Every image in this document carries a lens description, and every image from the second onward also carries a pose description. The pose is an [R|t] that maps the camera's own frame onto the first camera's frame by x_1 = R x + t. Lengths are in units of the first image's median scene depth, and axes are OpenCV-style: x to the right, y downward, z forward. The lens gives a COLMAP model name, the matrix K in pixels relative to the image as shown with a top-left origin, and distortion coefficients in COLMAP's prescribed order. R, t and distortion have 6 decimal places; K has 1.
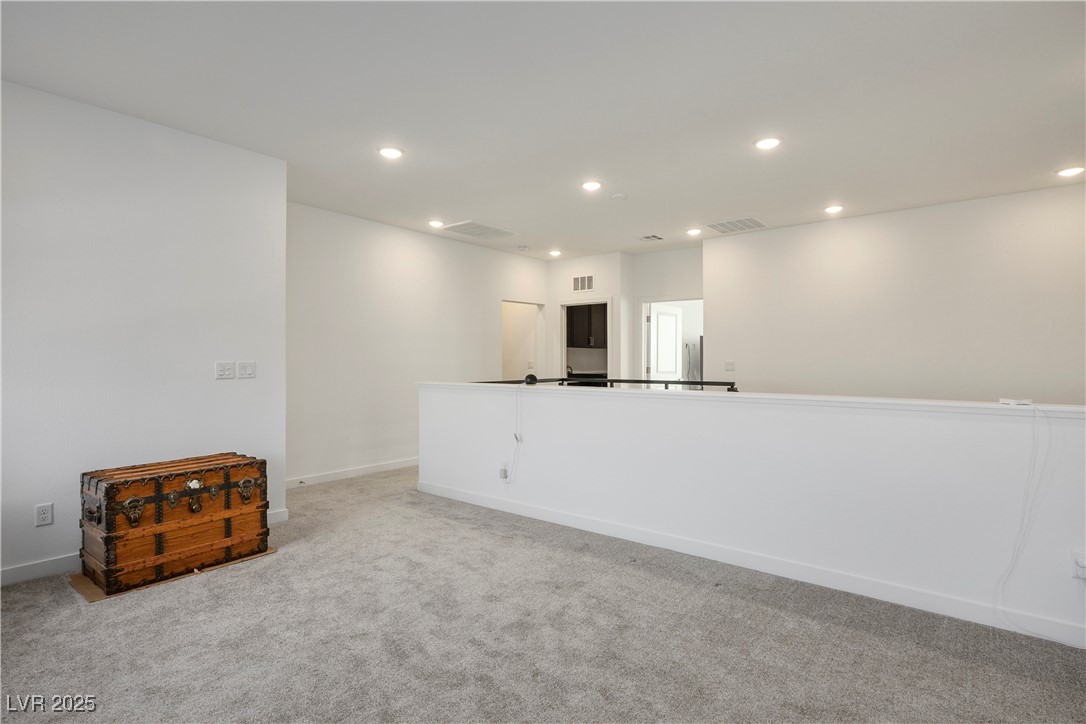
lens RADIAL K [[548.1, 0, 543.8], [0, 548.1, 359.4], [0, 0, 1]] dist [0.000176, 0.002540]
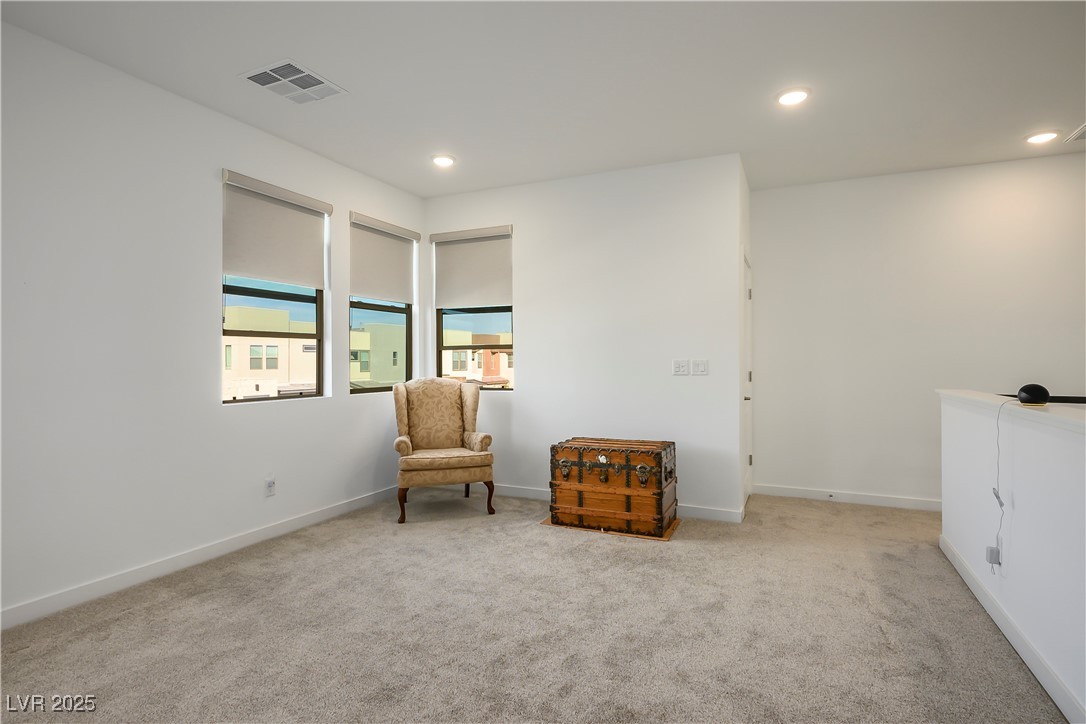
lens RADIAL K [[548.1, 0, 538.3], [0, 548.1, 363.0], [0, 0, 1]] dist [0.000176, 0.002540]
pose [[0.242787, 0.009099, -0.970037, 0.494409], [0.001359, 0.999952, 0.009719, 0.000440], [0.970079, -0.003678, 0.242763, 0.542075]]
